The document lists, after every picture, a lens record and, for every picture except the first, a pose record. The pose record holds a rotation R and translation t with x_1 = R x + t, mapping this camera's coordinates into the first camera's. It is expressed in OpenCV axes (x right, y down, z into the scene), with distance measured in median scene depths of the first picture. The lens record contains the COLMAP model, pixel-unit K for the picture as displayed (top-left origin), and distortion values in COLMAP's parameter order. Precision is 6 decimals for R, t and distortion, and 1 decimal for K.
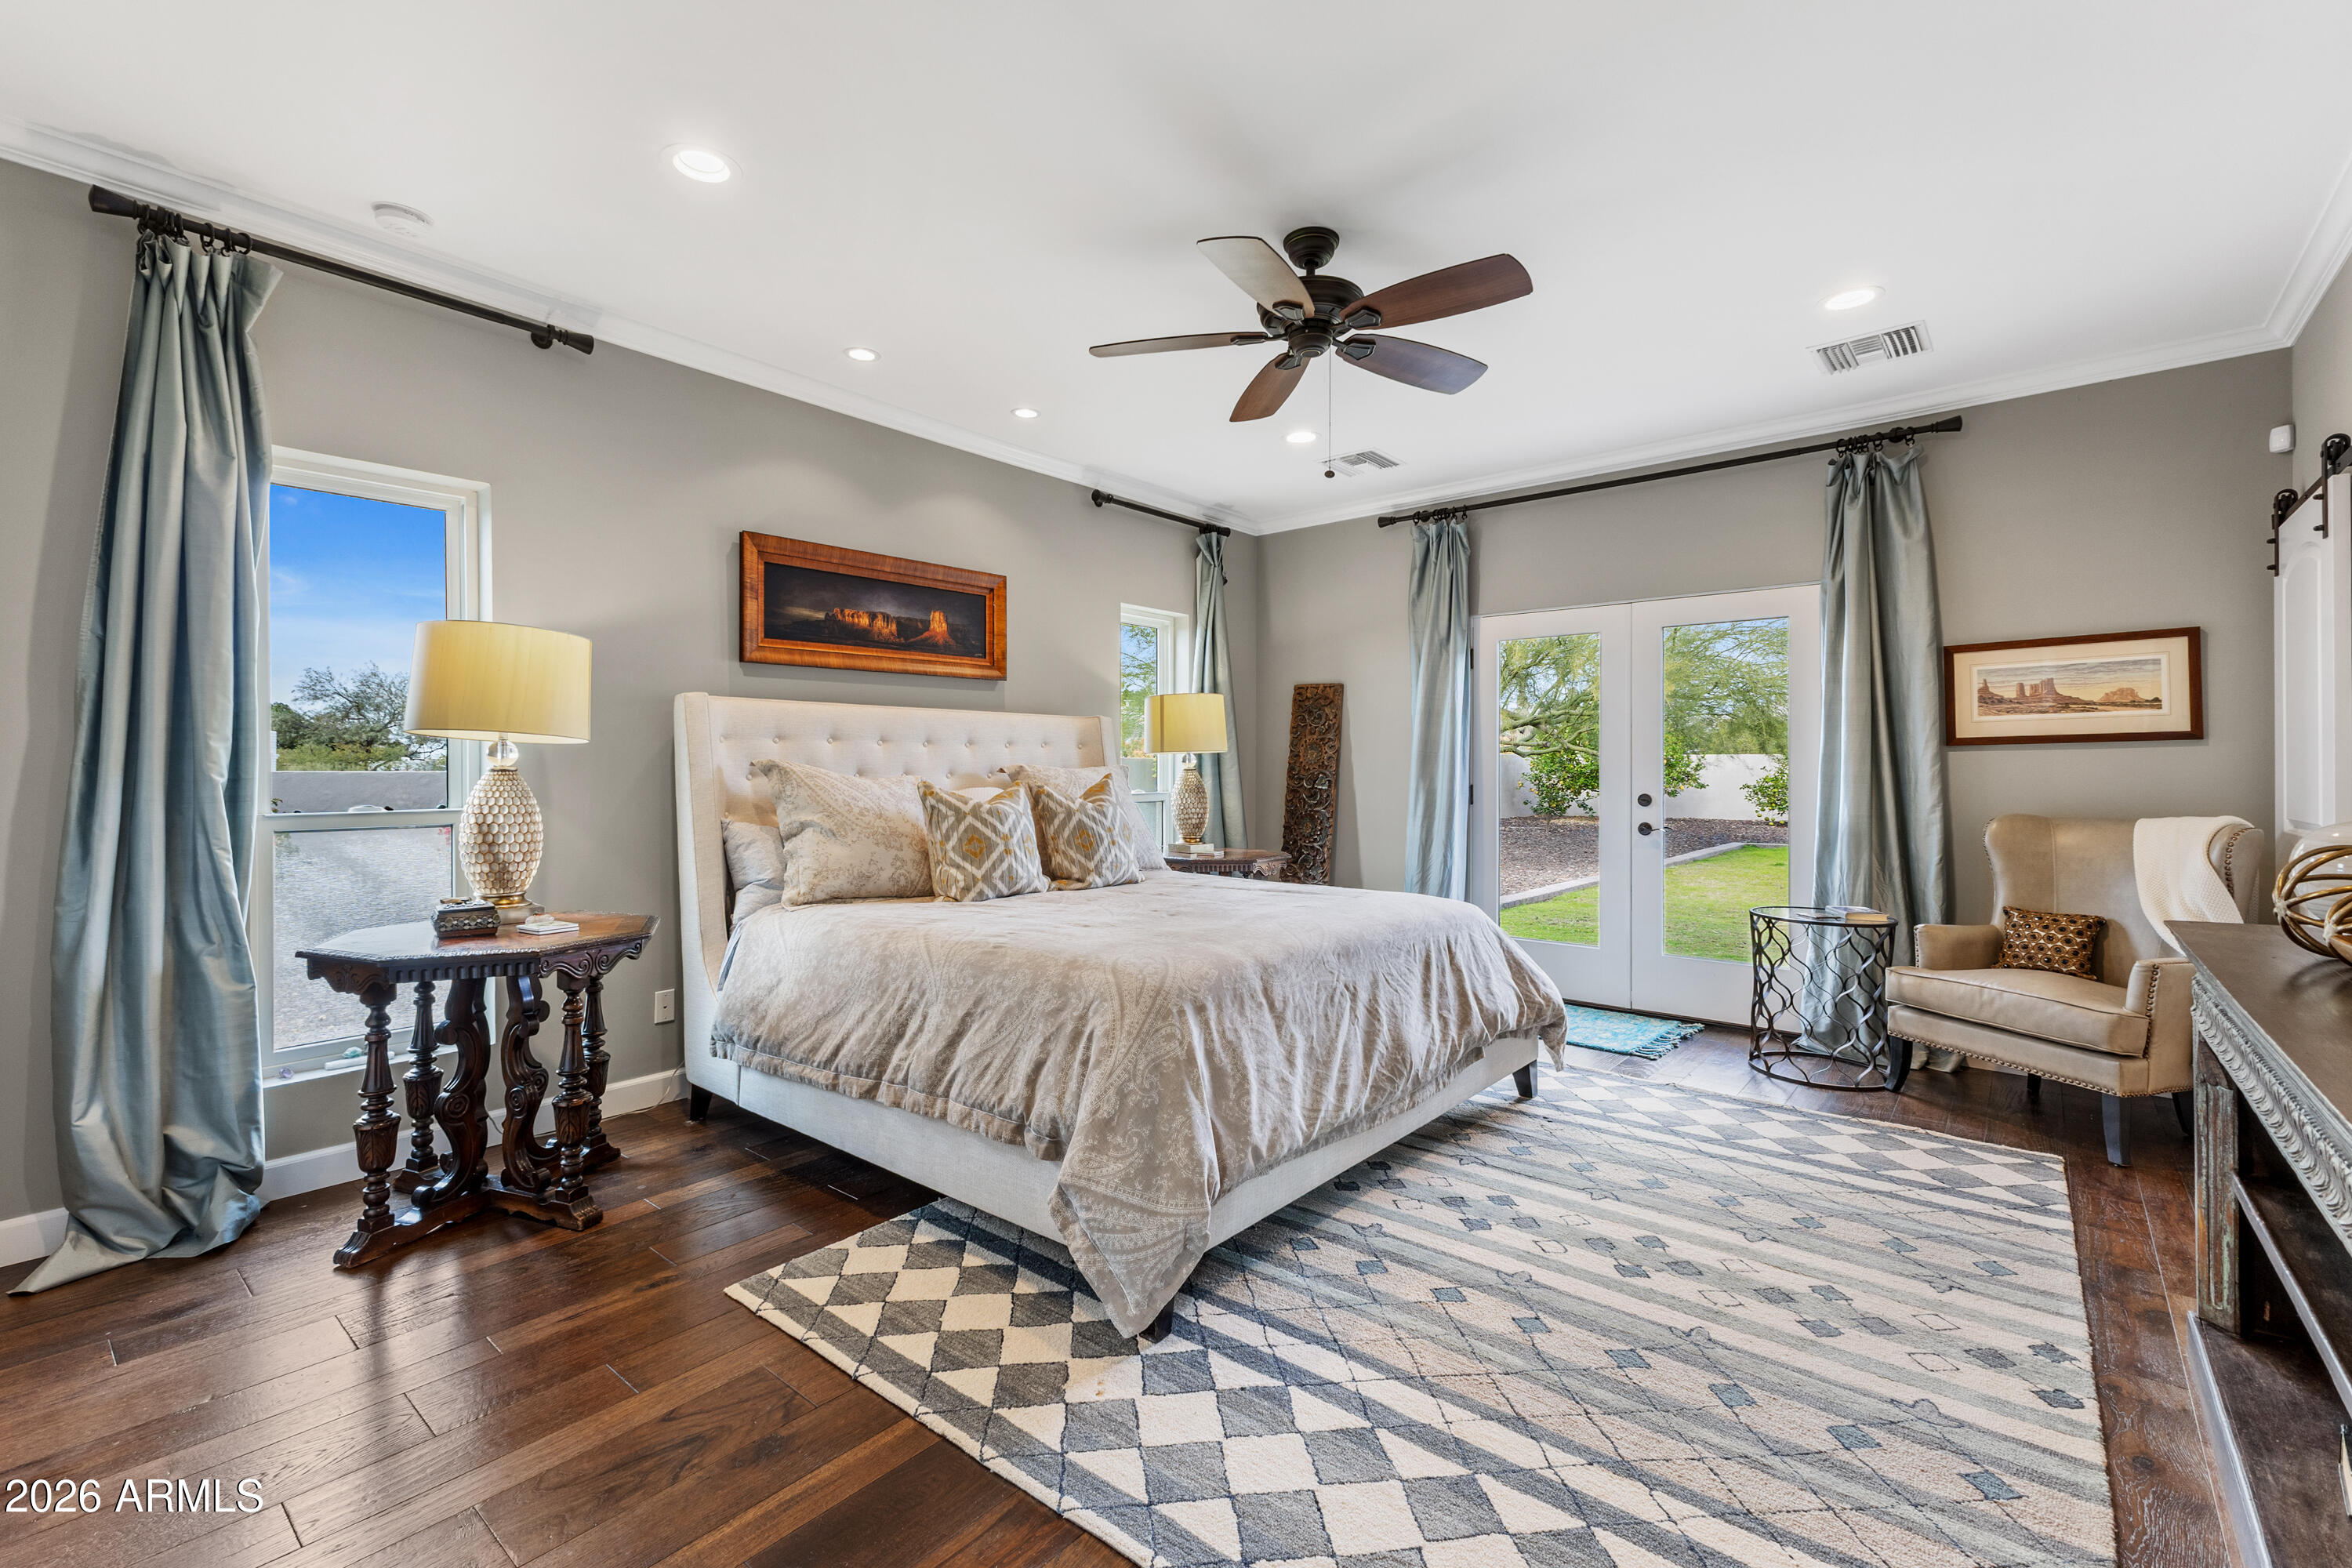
lens RADIAL K [[1025.6, 0, 1172.5], [0, 1025.6, 770.8], [0, 0, 1]] dist [0.002482, 0.000161]
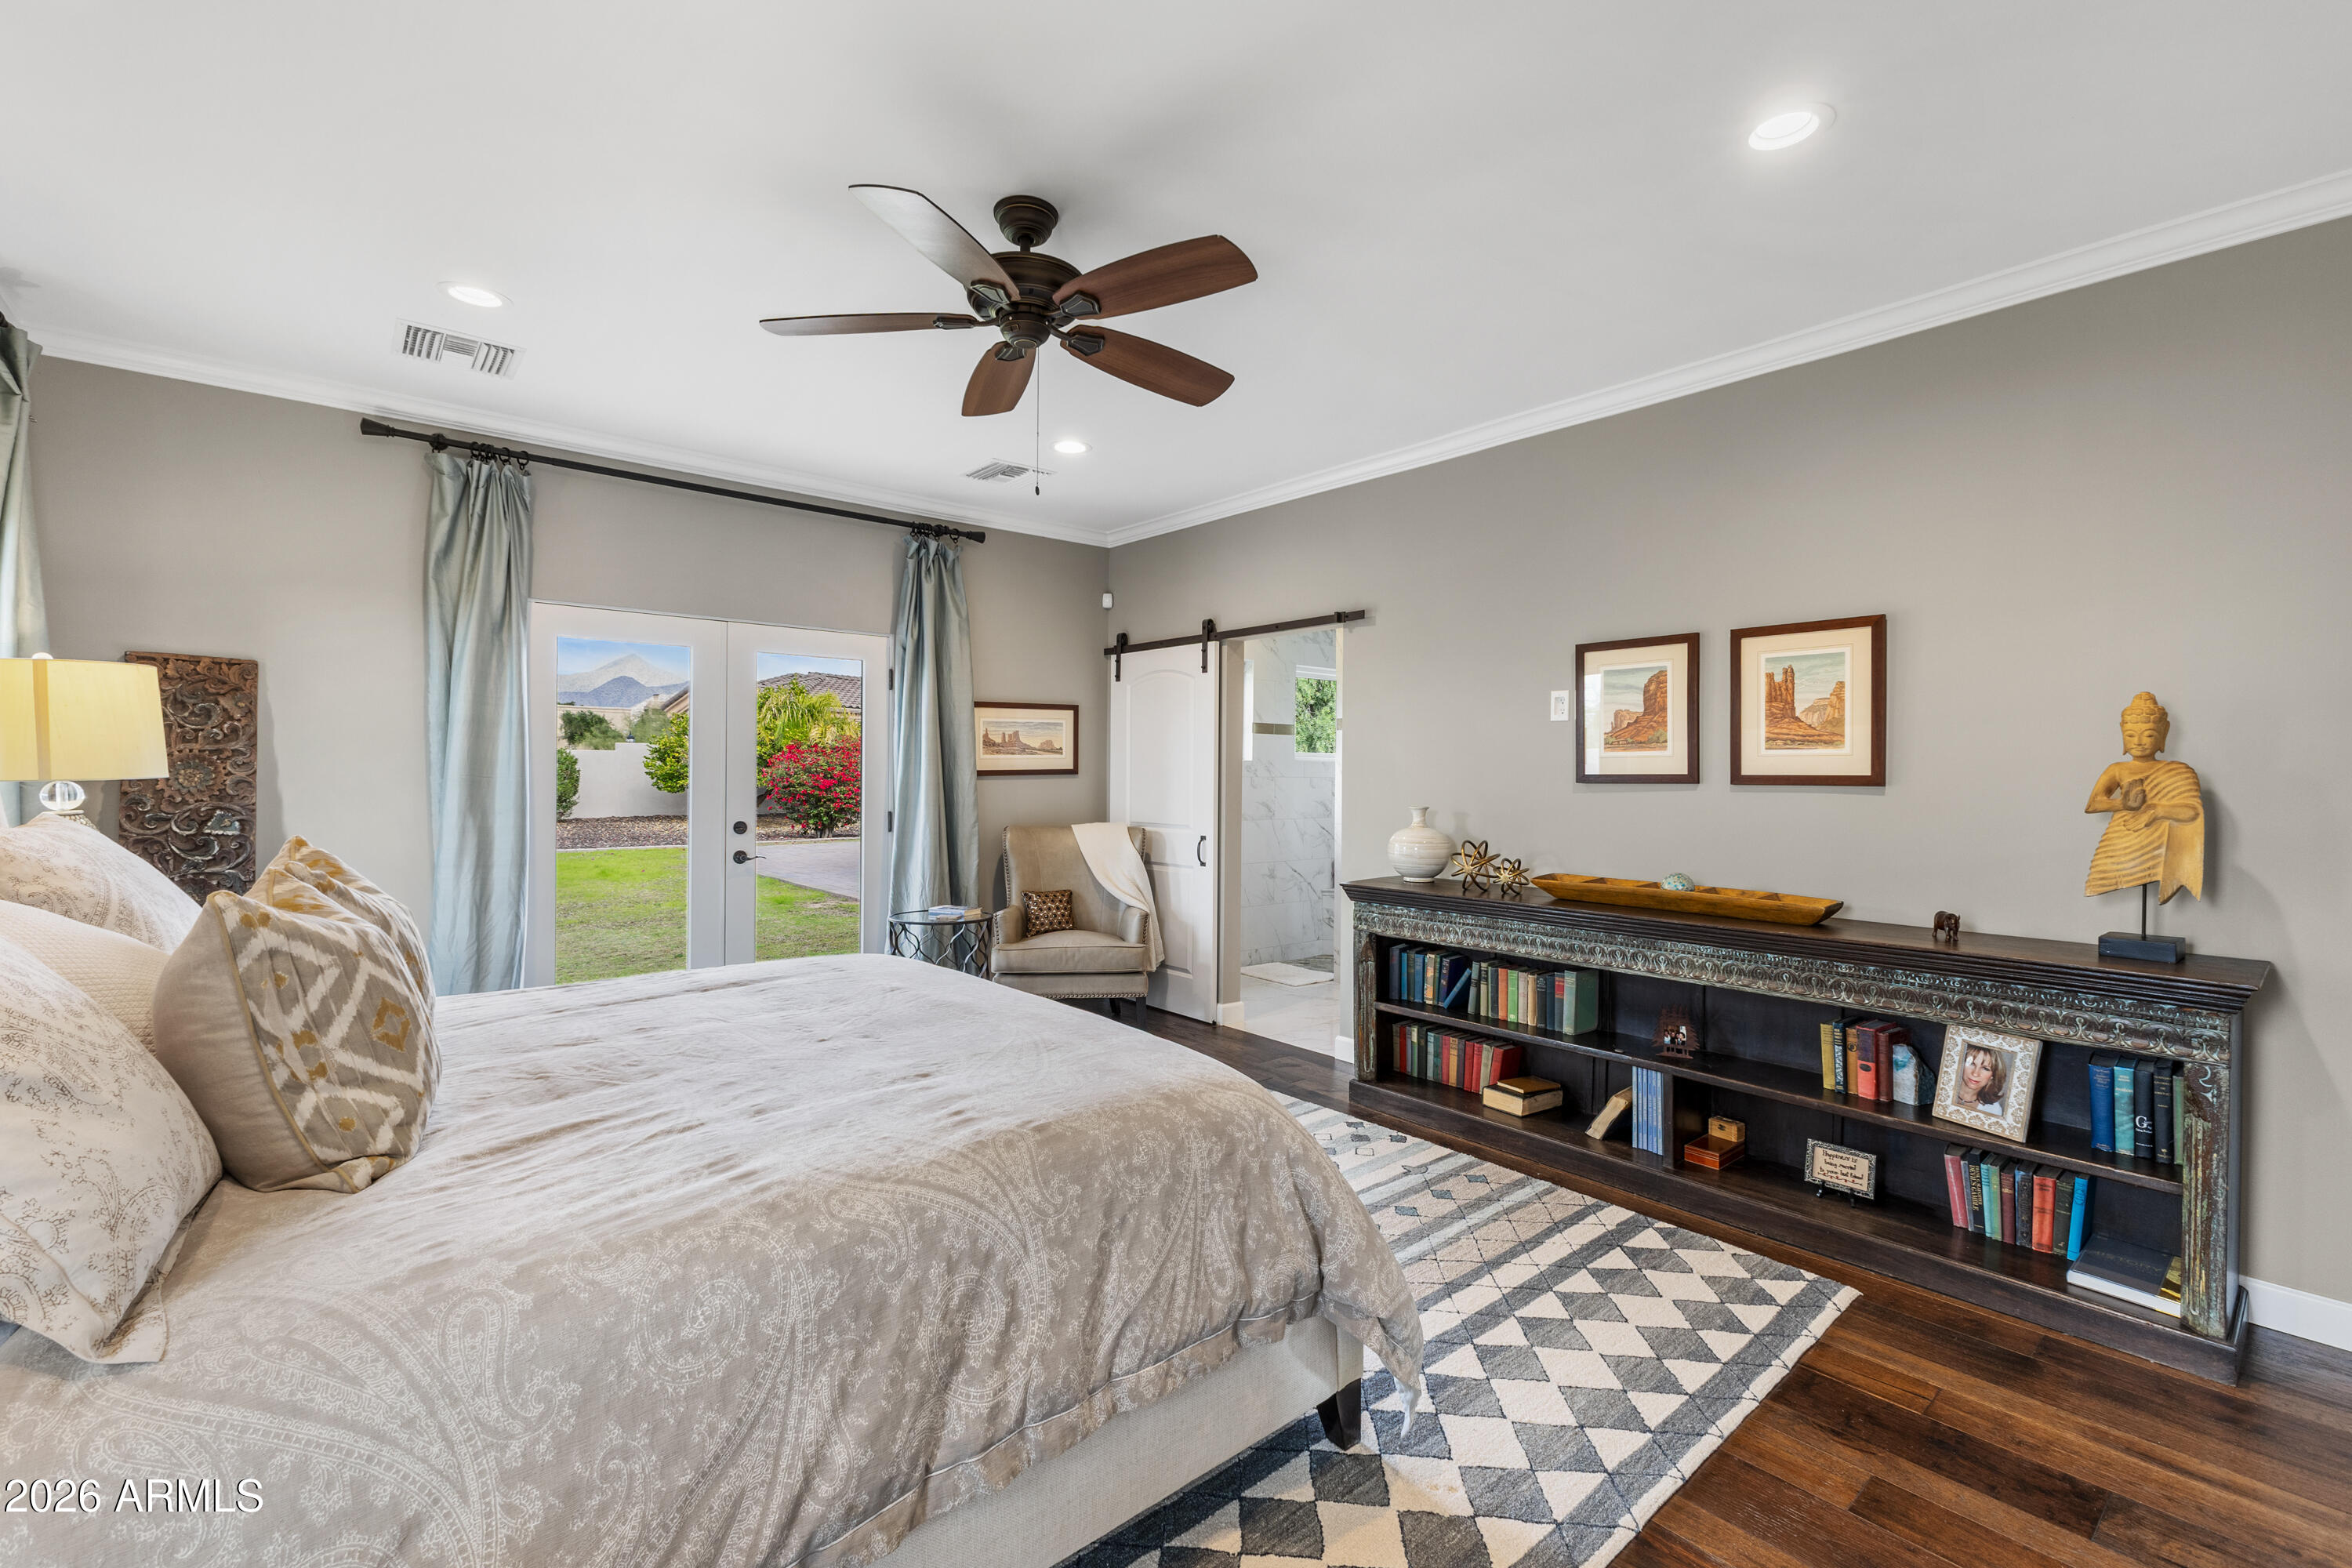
lens RADIAL K [[1003.0, 0, 1176.0], [0, 1003.0, 784.0], [0, 0, 1]] dist [0.001125, 0.000243]
pose [[0.170942, -0.011288, 0.985216, -0.569067], [-0.004422, 0.999916, 0.012224, -0.036983], [-0.985271, -0.006446, 0.170878, 0.602987]]
